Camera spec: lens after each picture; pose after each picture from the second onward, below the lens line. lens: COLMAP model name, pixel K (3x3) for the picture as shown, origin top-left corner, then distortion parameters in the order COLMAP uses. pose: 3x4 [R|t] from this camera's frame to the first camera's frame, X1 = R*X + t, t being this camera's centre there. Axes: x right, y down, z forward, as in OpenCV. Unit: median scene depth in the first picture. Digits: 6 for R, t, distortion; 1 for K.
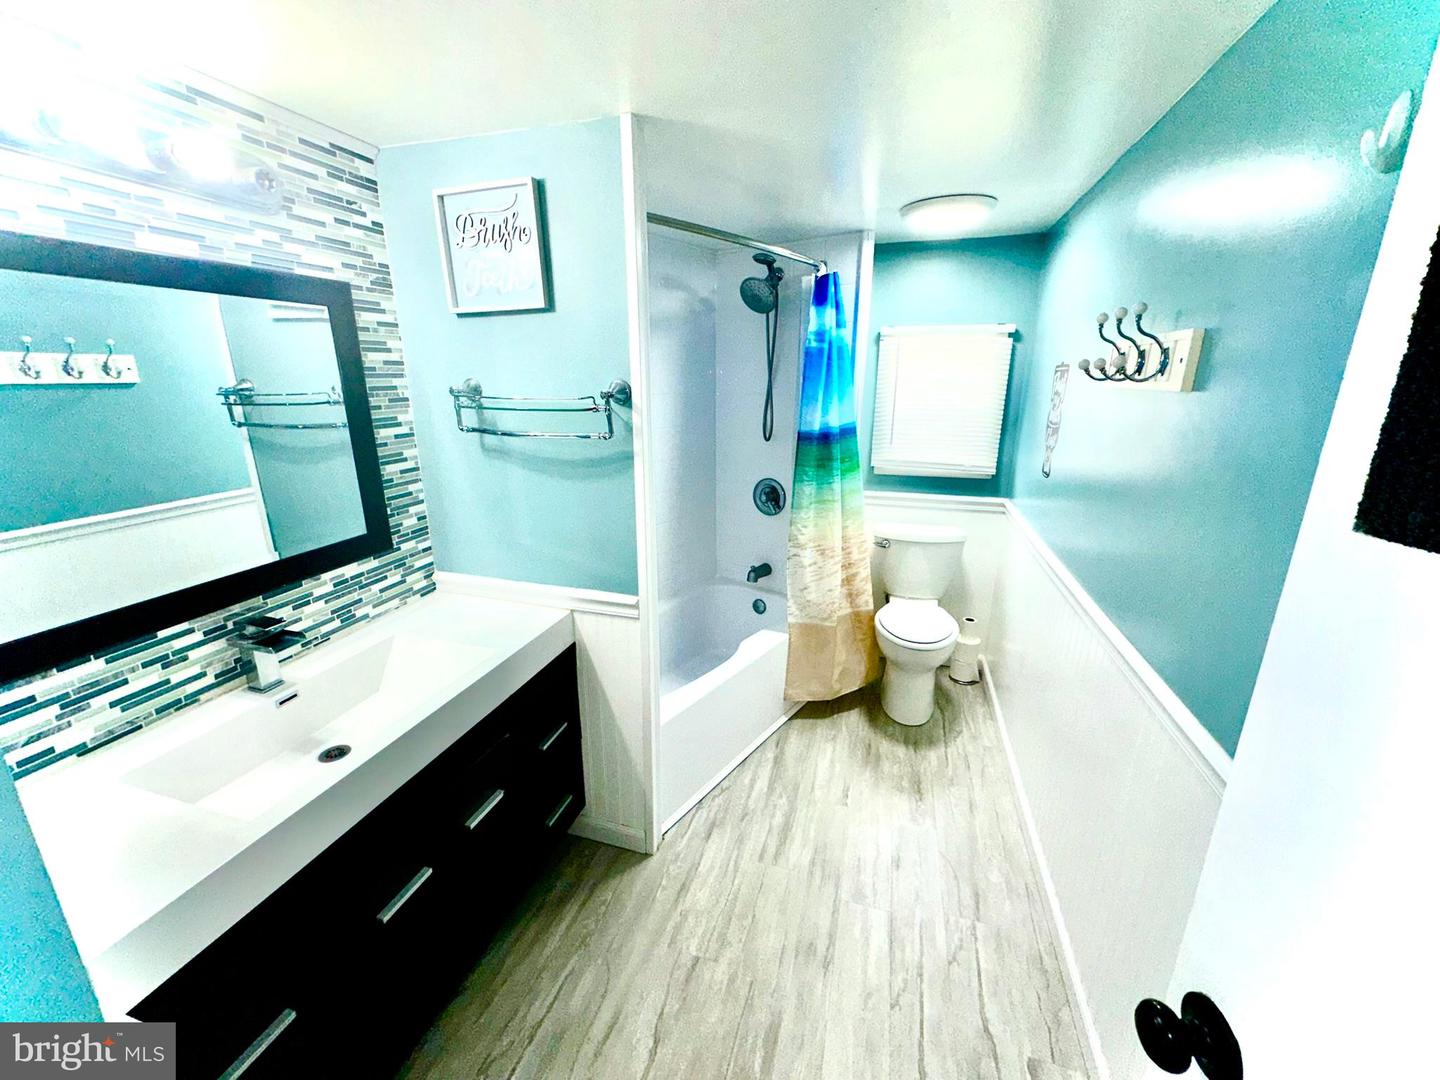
lens RADIAL K [[571.6, 0, 718.2], [0, 571.6, 538.1], [0, 0, 1]] dist [-0.003255, 0.001203]
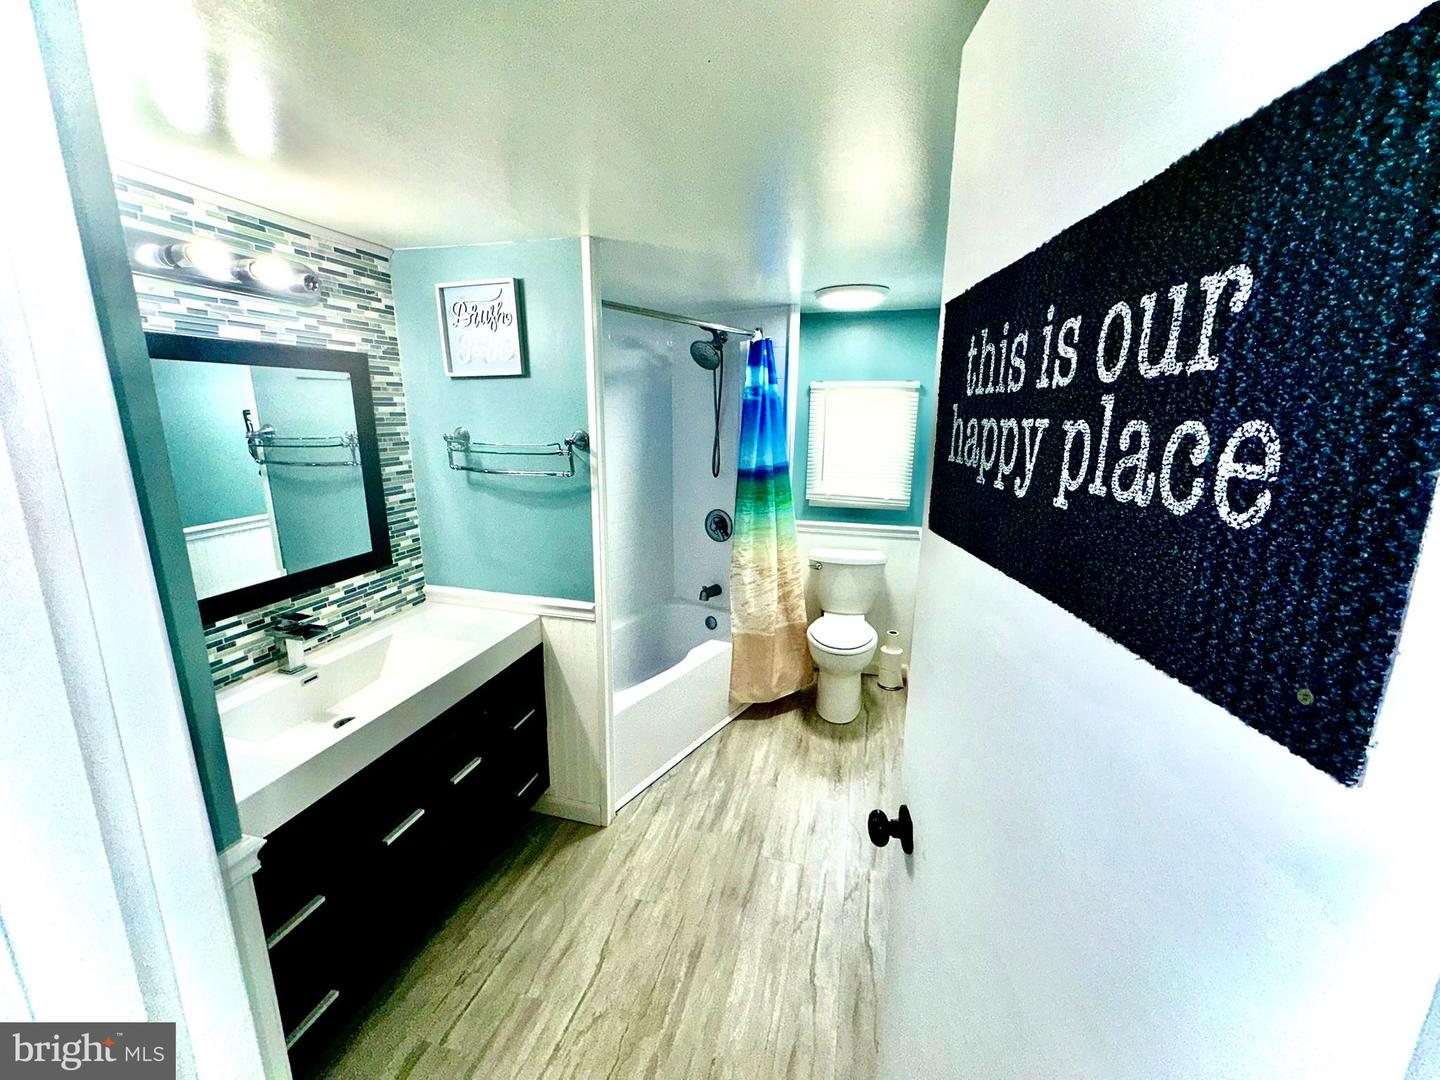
lens RADIAL K [[571.6, 0, 718.5], [0, 571.6, 538.1], [0, 0, 1]] dist [-0.003255, 0.001203]
pose [[0.999182, 0.000892, 0.040434, 0.074128], [0.001439, 0.998340, -0.057582, 0.032597], [-0.040418, 0.057593, 0.997522, -0.237922]]
